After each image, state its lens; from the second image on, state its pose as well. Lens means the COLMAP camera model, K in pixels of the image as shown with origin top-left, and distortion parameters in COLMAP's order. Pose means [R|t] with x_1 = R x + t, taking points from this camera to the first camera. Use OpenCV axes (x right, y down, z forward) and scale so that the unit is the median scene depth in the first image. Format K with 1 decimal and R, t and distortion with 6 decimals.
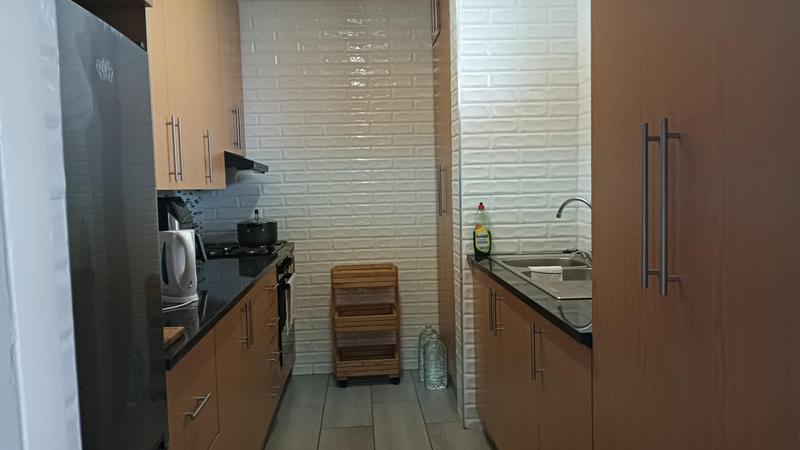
lens RADIAL K [[599.2, 0, 398.6], [0, 599.2, 223.9], [0, 0, 1]] dist [-0.008045, -0.052929]
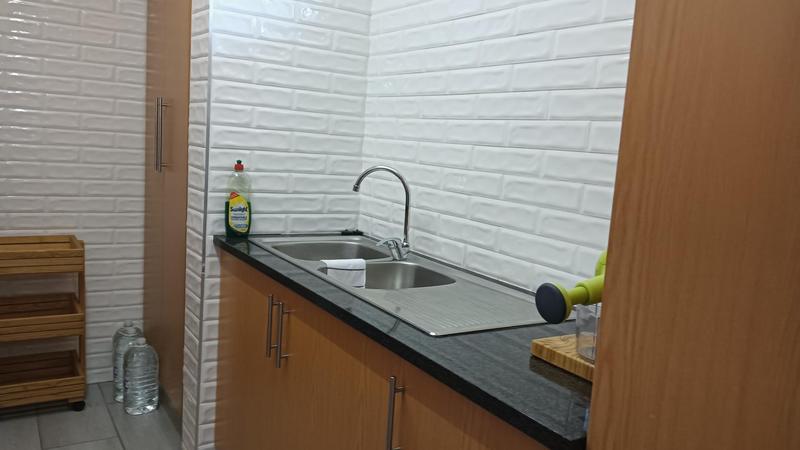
lens RADIAL K [[599.2, 0, 407.1], [0, 599.2, 226.2], [0, 0, 1]] dist [-0.008045, -0.052929]
pose [[0.851078, 0.019921, 0.524661, -0.056302], [-0.064308, 0.995711, 0.066510, -0.017965], [-0.521086, -0.090344, 0.848709, 0.303168]]
